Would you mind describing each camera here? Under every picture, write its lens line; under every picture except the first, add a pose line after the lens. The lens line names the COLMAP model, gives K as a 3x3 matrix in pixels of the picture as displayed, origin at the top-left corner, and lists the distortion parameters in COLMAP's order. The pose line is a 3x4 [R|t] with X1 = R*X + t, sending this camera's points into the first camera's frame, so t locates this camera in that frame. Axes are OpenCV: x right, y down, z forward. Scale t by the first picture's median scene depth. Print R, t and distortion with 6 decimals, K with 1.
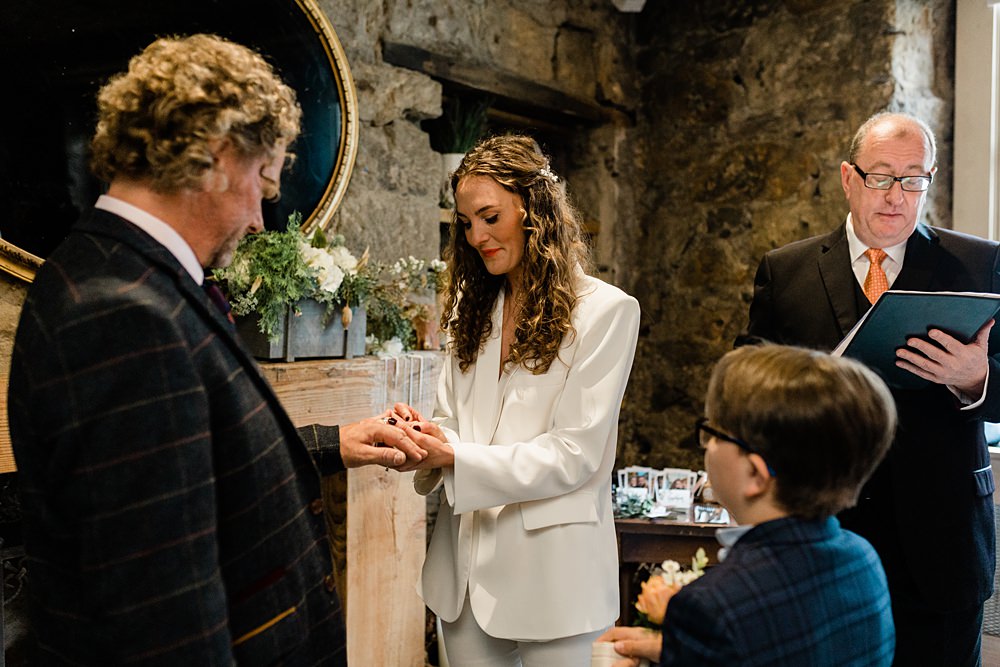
lens RADIAL K [[961.2, 0, 496.6], [0, 961.2, 338.4], [0, 0, 1]] dist [0.002547, 0.003895]
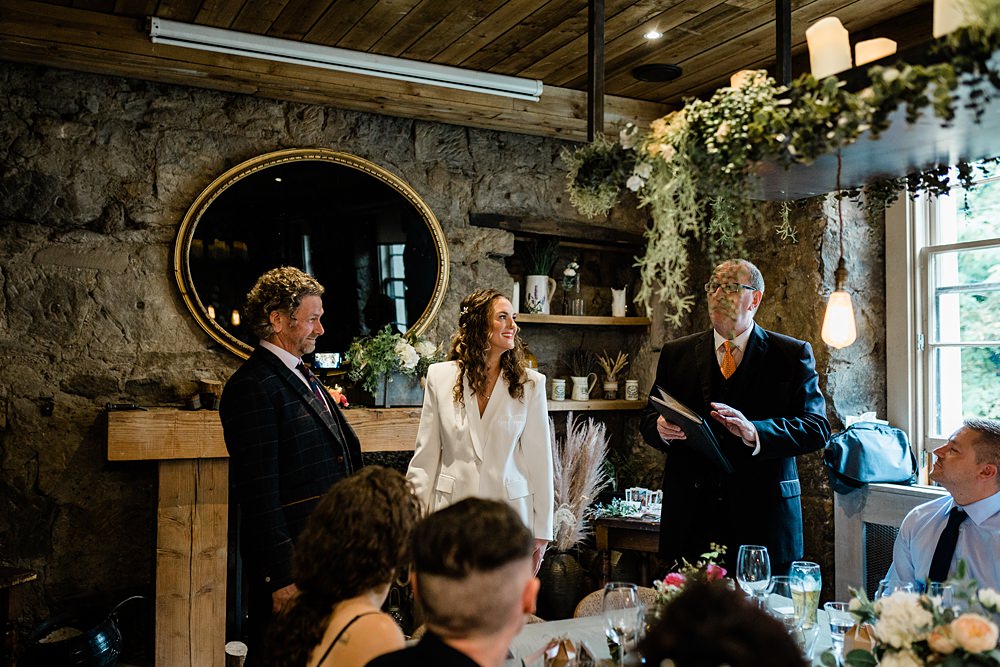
lens RADIAL K [[961.2, 0, 496.6], [0, 961.2, 338.4], [0, 0, 1]] dist [0.002547, 0.003895]
pose [[0.937917, -0.005020, -0.346822, 0.451987], [-0.018331, 0.997781, -0.064014, 0.005148], [0.346374, 0.066397, 0.935744, -0.456421]]
